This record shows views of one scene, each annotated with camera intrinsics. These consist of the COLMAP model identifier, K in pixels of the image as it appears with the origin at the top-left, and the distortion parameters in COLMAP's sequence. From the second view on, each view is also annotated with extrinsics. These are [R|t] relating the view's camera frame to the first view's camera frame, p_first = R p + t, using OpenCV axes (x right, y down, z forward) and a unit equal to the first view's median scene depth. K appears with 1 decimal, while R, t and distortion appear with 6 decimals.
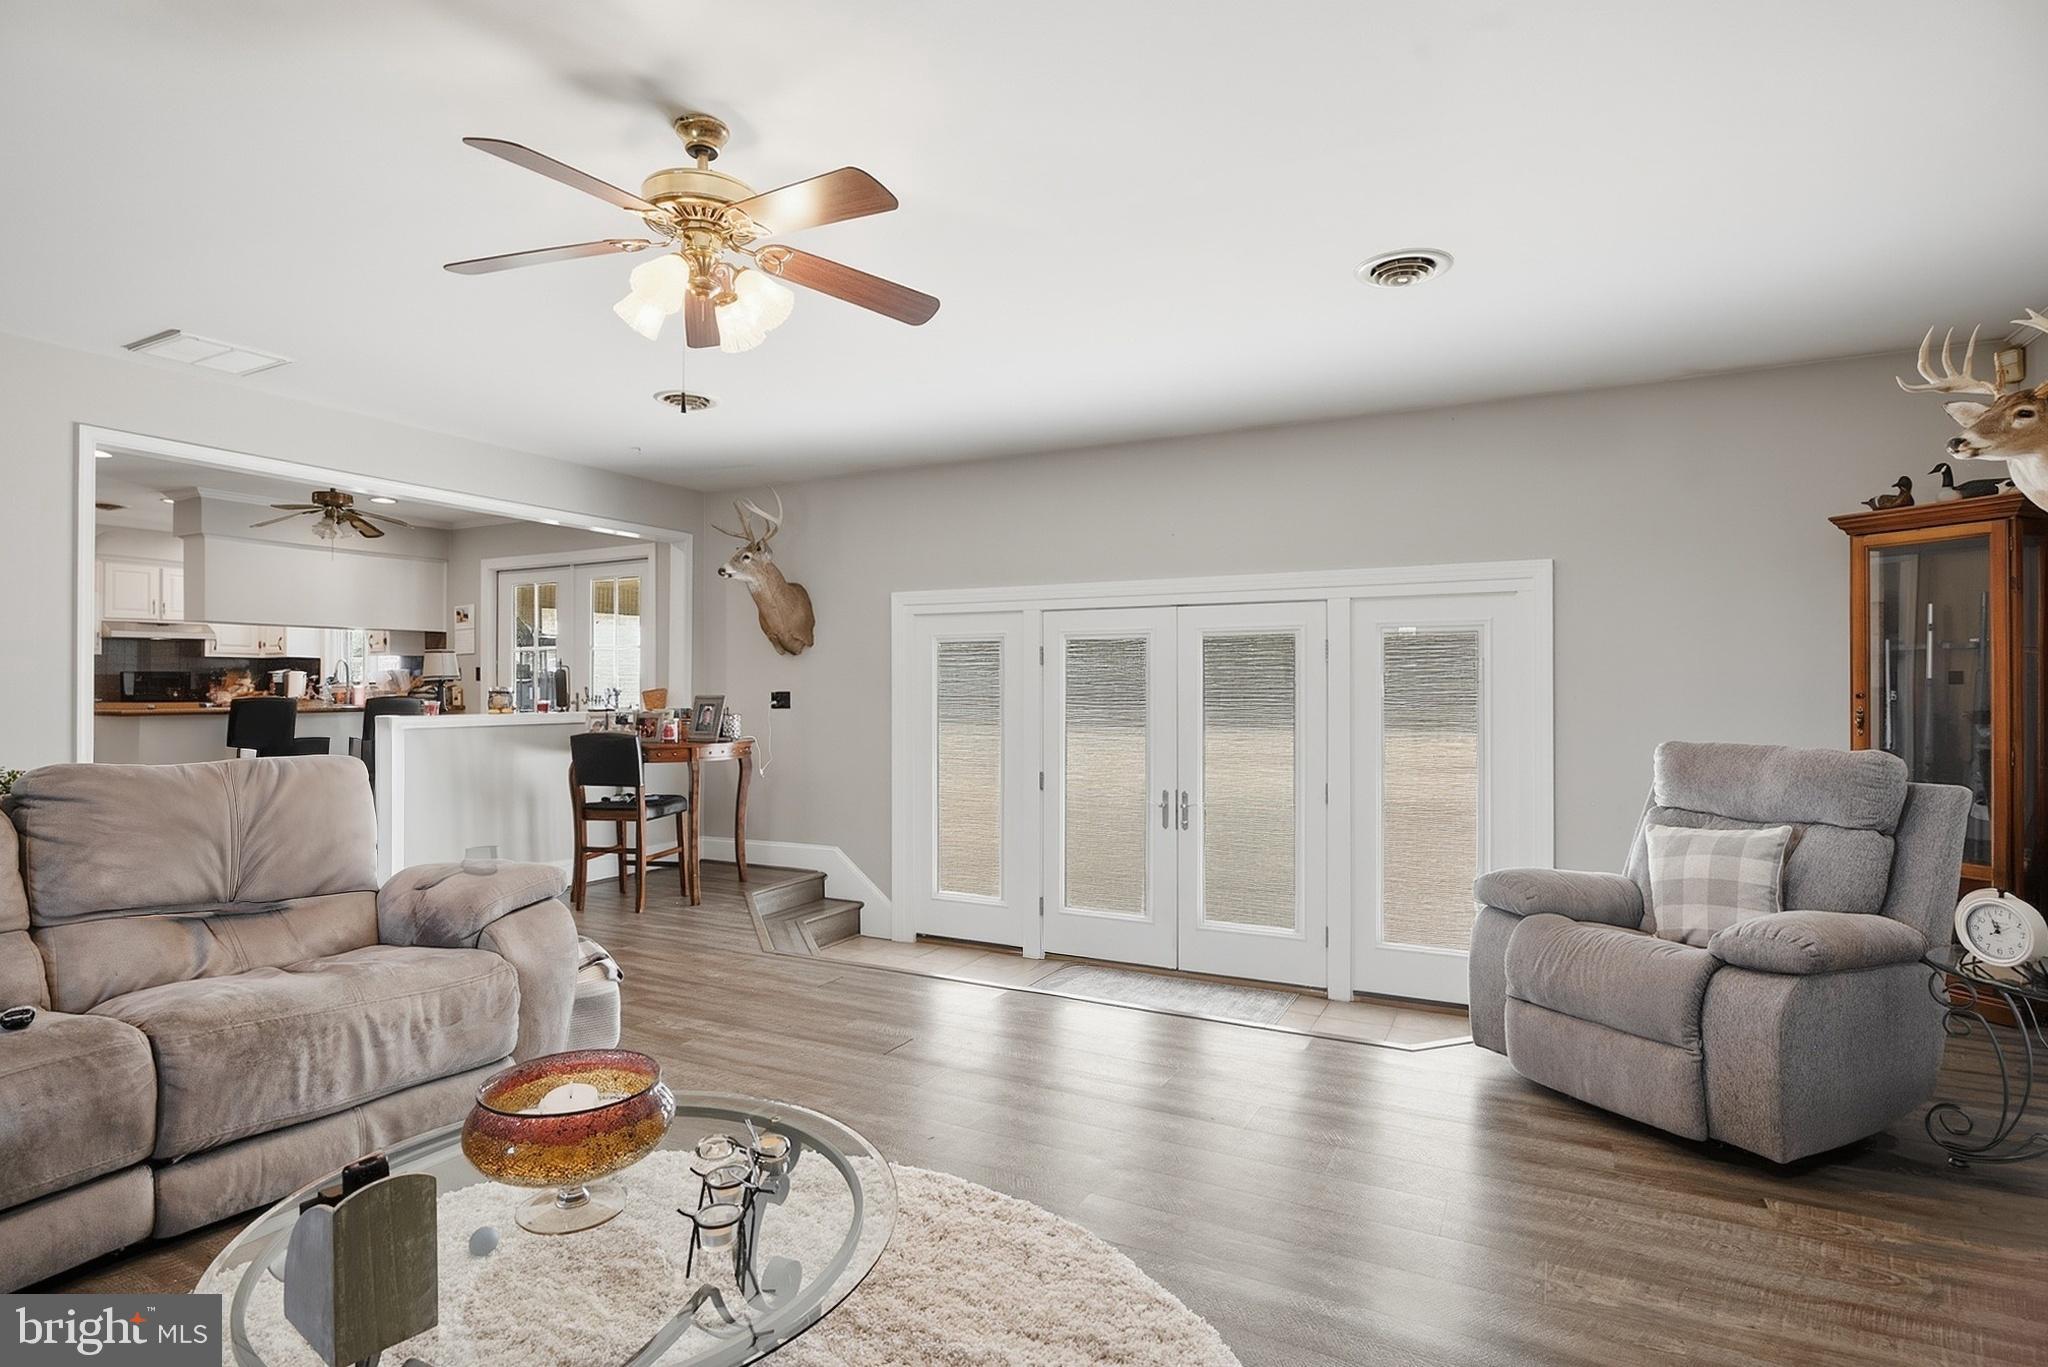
lens RADIAL K [[1036.6, 0, 1023.6], [0, 1036.6, 685.7], [0, 0, 1]] dist [-0.016885, -0.000935]
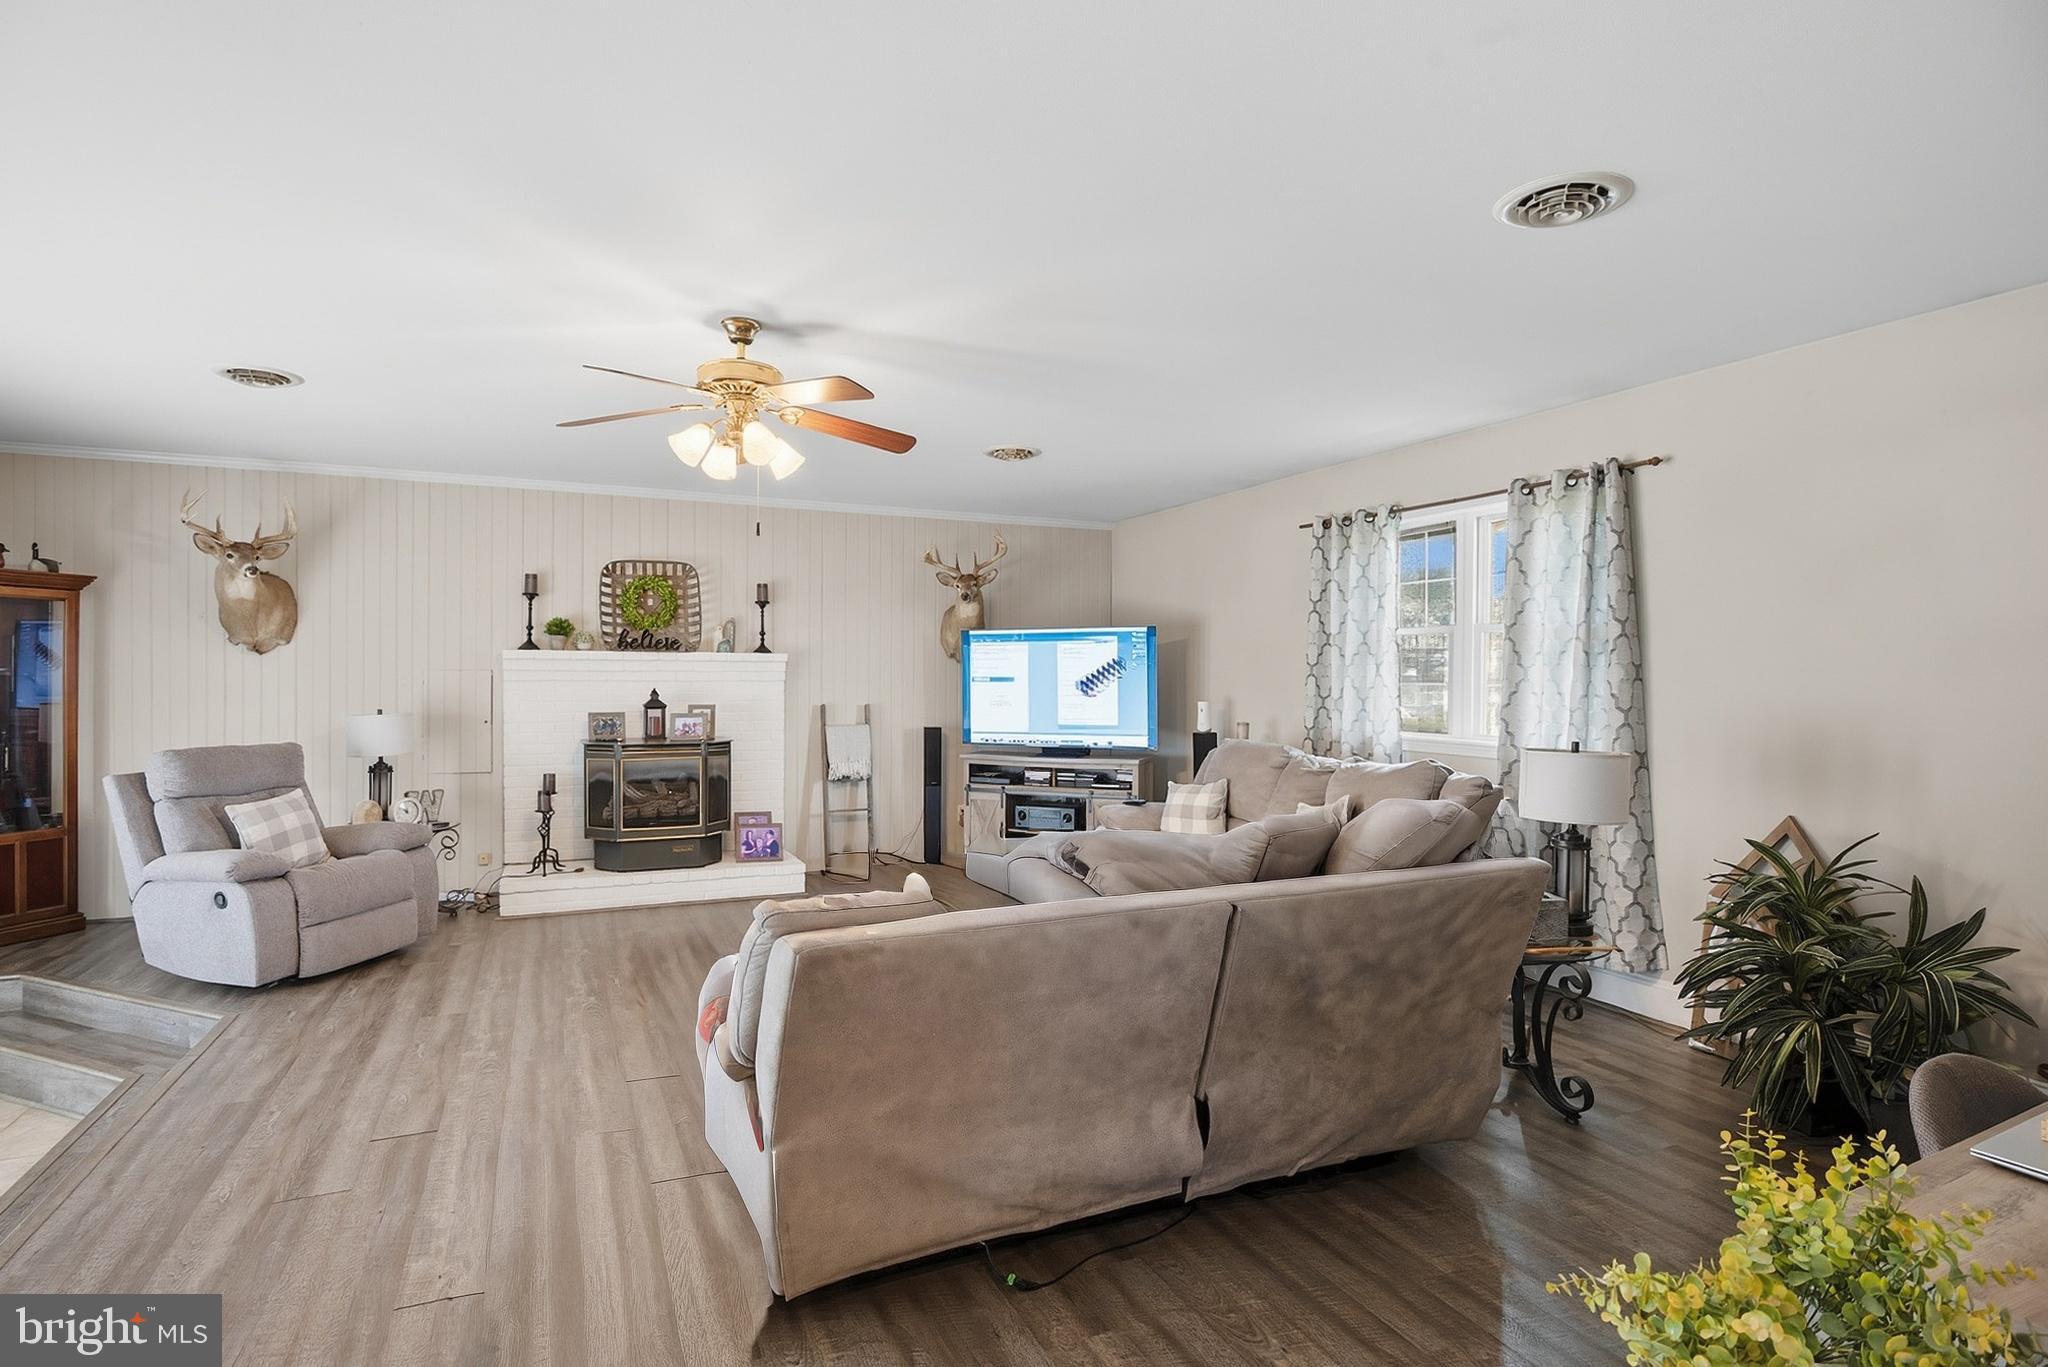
lens RADIAL K [[1036.6, 0, 1027.7], [0, 1036.6, 679.8], [0, 0, 1]] dist [-0.016885, -0.000935]
pose [[-0.797602, -0.004240, 0.603169, -1.024983], [-0.000234, 0.999977, 0.006719, -0.043864], [-0.603184, 0.005218, -0.797585, 1.313039]]
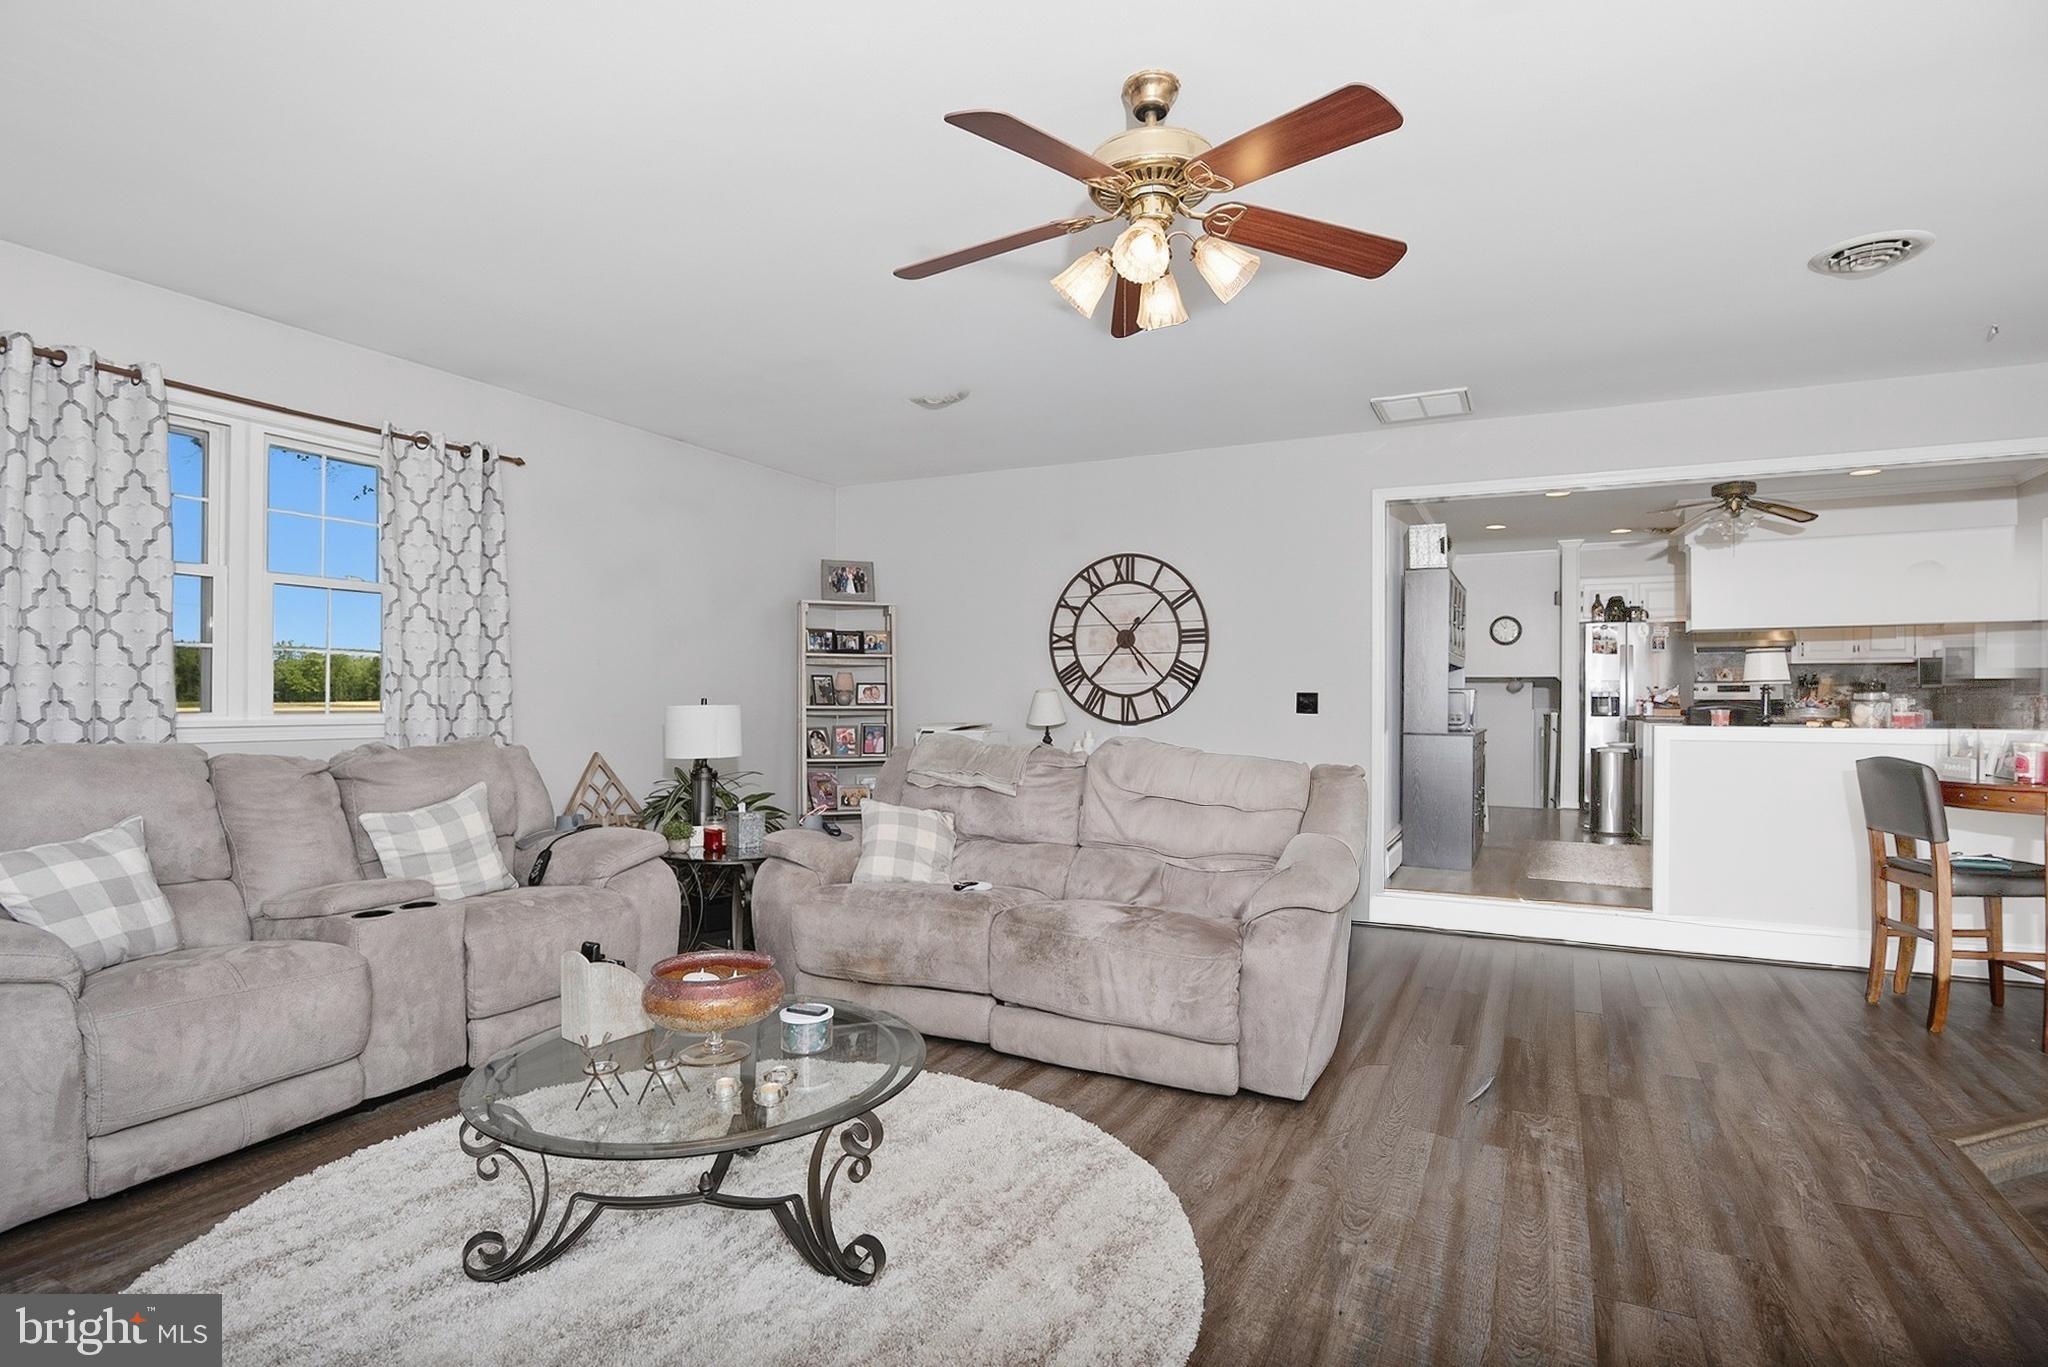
lens RADIAL K [[1036.6, 0, 1013.7], [0, 1036.6, 702.0], [0, 0, 1]] dist [-0.016885, -0.000935]
pose [[0.012010, 0.001283, -0.999927, 0.427112], [-0.001970, 0.999997, 0.001260, 0.010590], [0.999926, 0.001955, 0.012012, 0.610354]]
